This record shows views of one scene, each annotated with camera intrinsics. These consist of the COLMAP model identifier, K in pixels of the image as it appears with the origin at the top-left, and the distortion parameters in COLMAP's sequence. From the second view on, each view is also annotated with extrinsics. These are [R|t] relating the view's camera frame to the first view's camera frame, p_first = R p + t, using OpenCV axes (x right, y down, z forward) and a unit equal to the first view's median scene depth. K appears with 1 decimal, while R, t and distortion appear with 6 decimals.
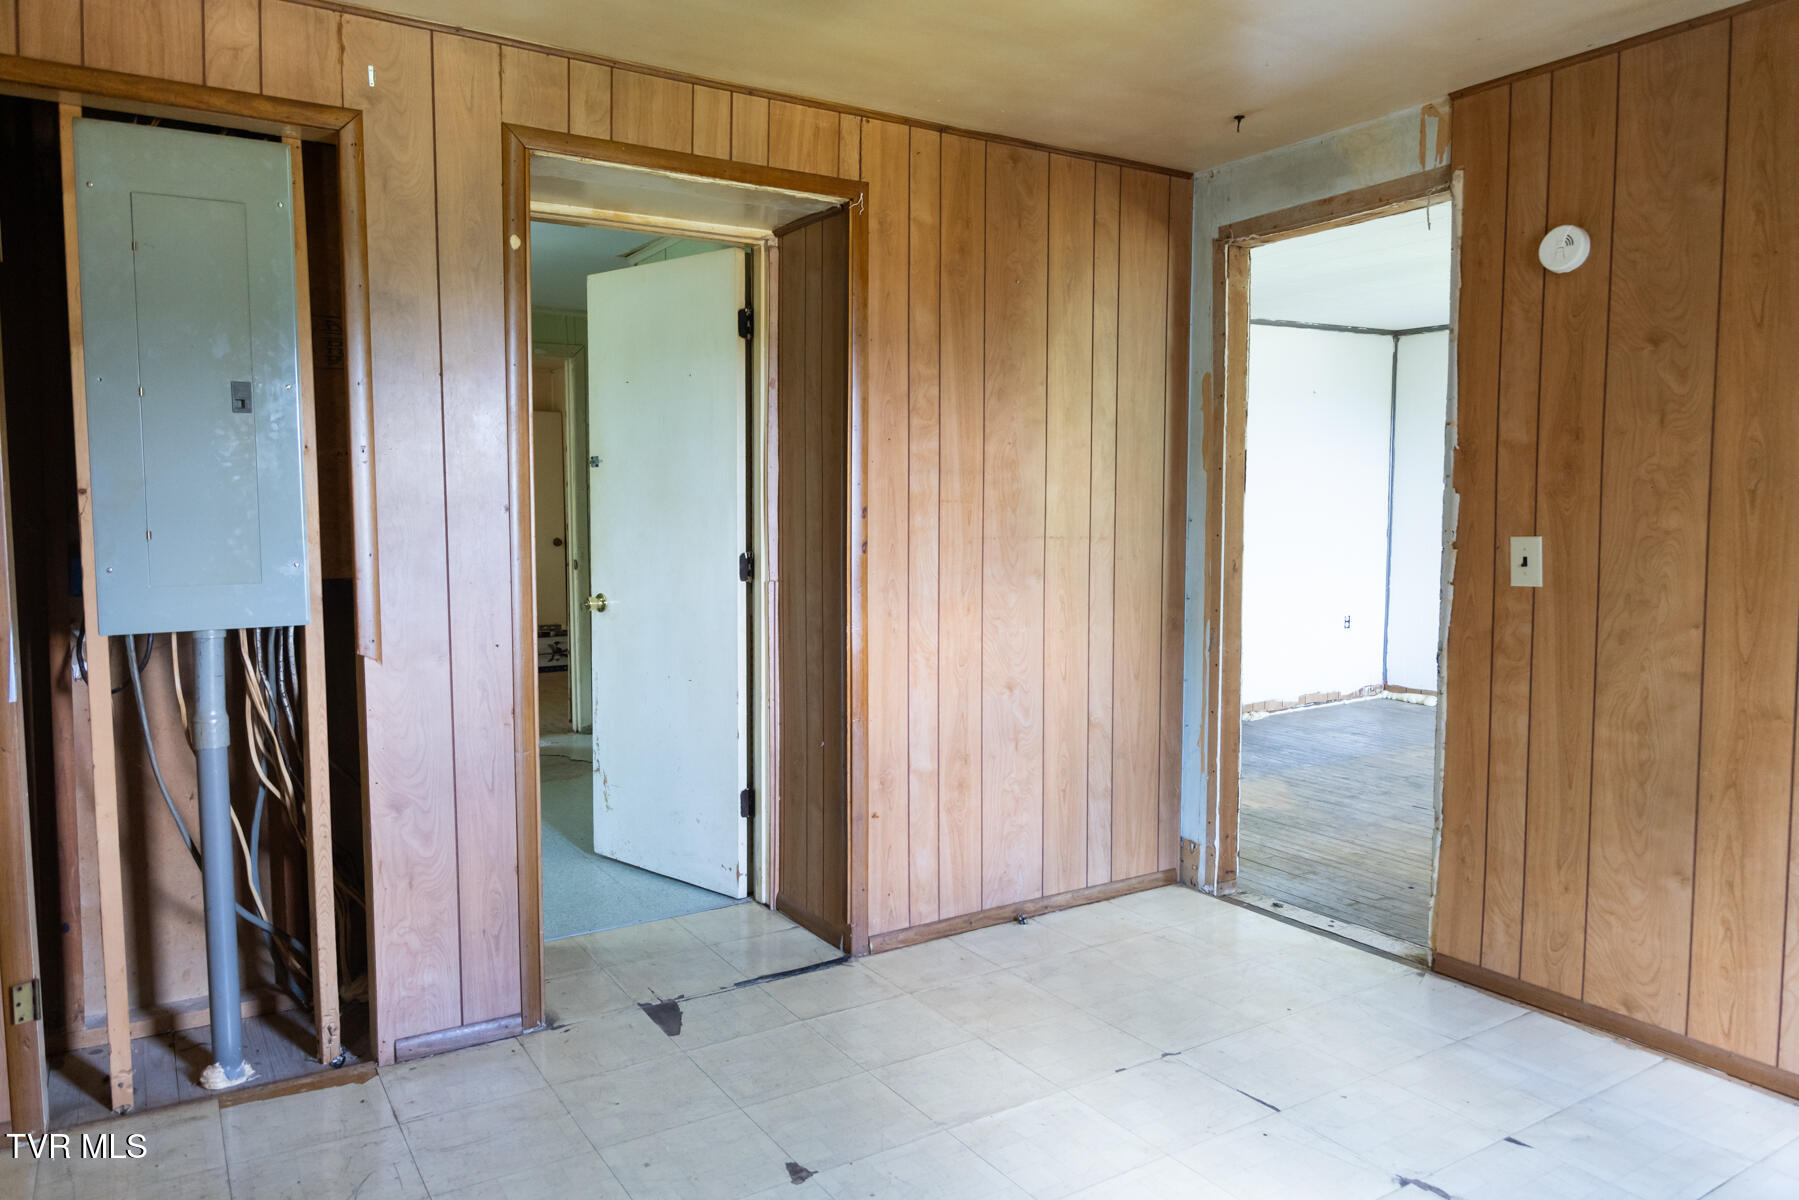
lens RADIAL K [[1206.1, 0, 899.5], [0, 1206.1, 600.0], [0, 0, 1]] dist [-0.001527, -0.003449]
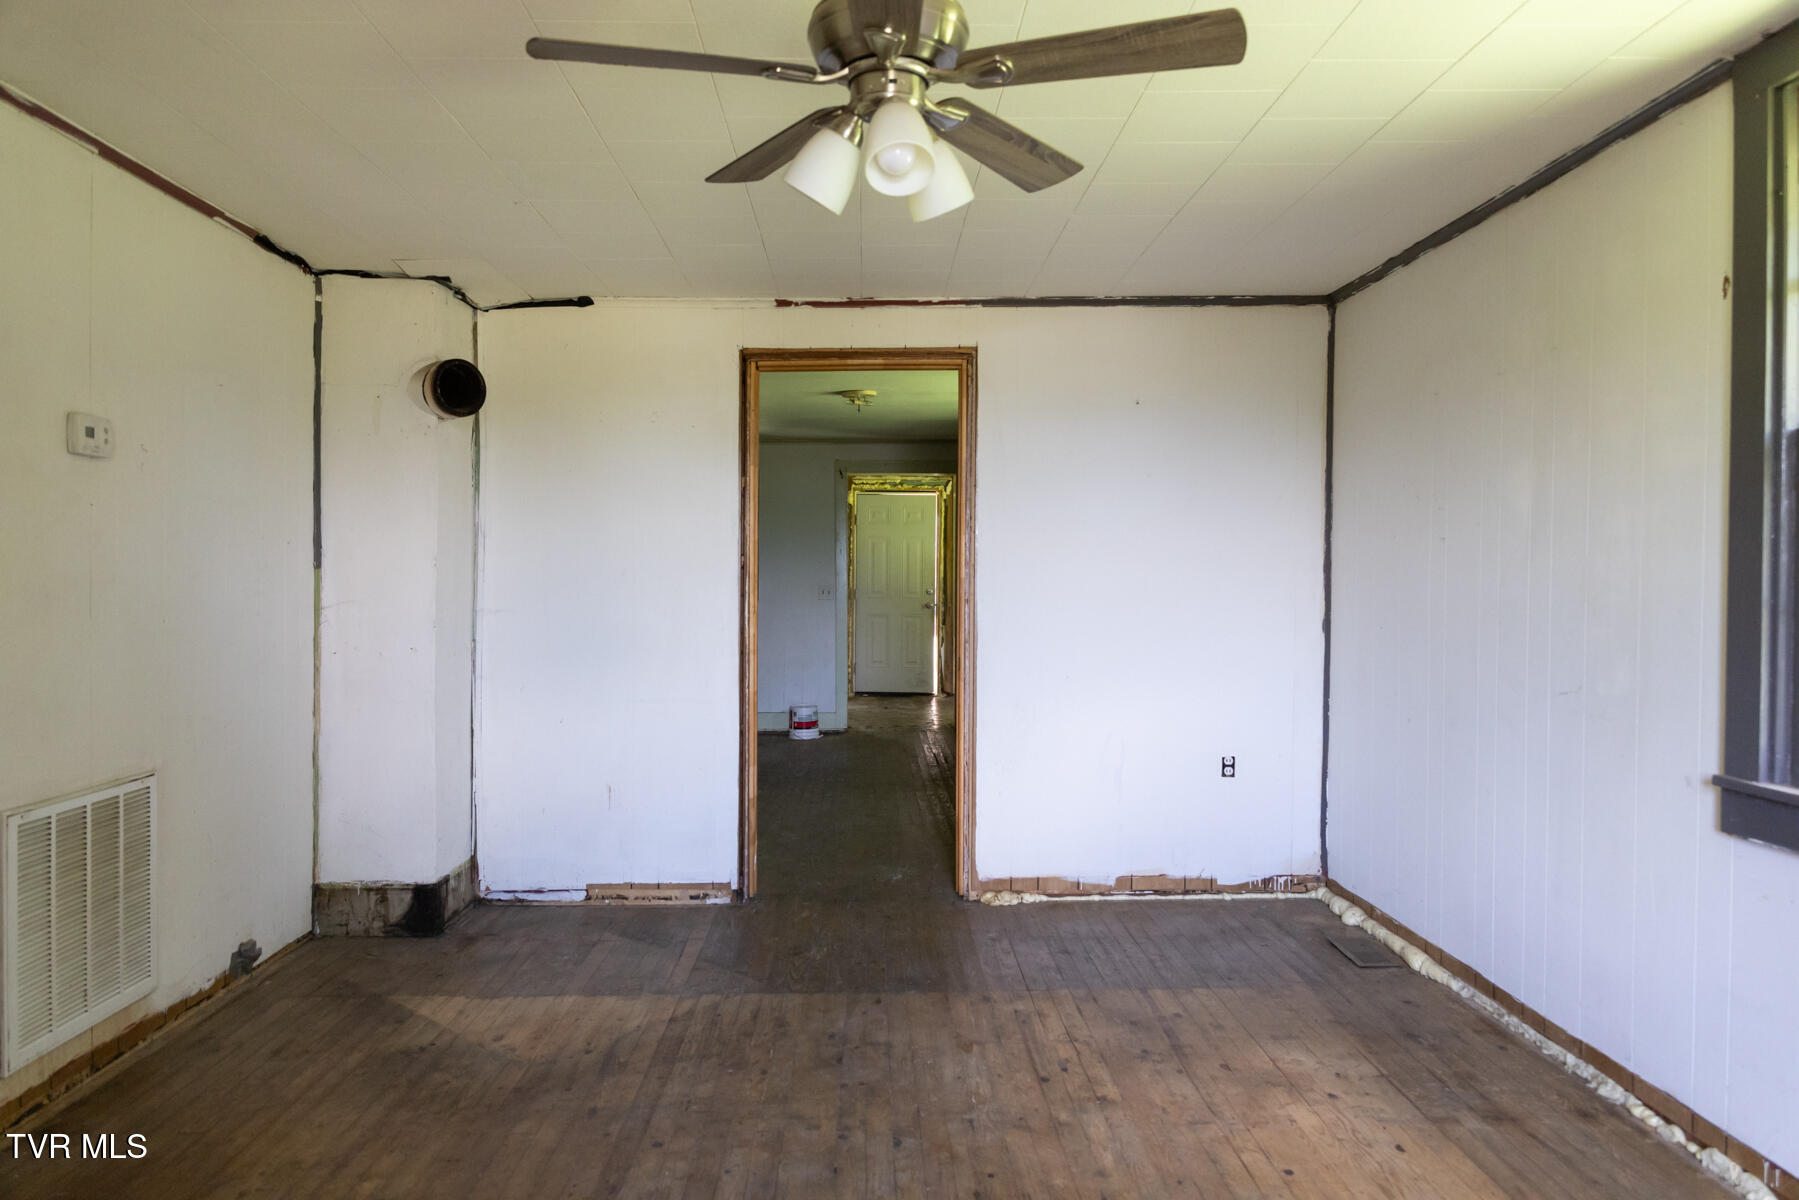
lens RADIAL K [[1206.1, 0, 899.5], [0, 1206.1, 600.0], [0, 0, 1]] dist [-0.001527, -0.003449]
pose [[0.847396, 0.015529, -0.530734, 0.561350], [-0.047847, 0.997739, -0.047202, -0.030588], [0.528801, 0.065393, 0.846223, 0.381367]]
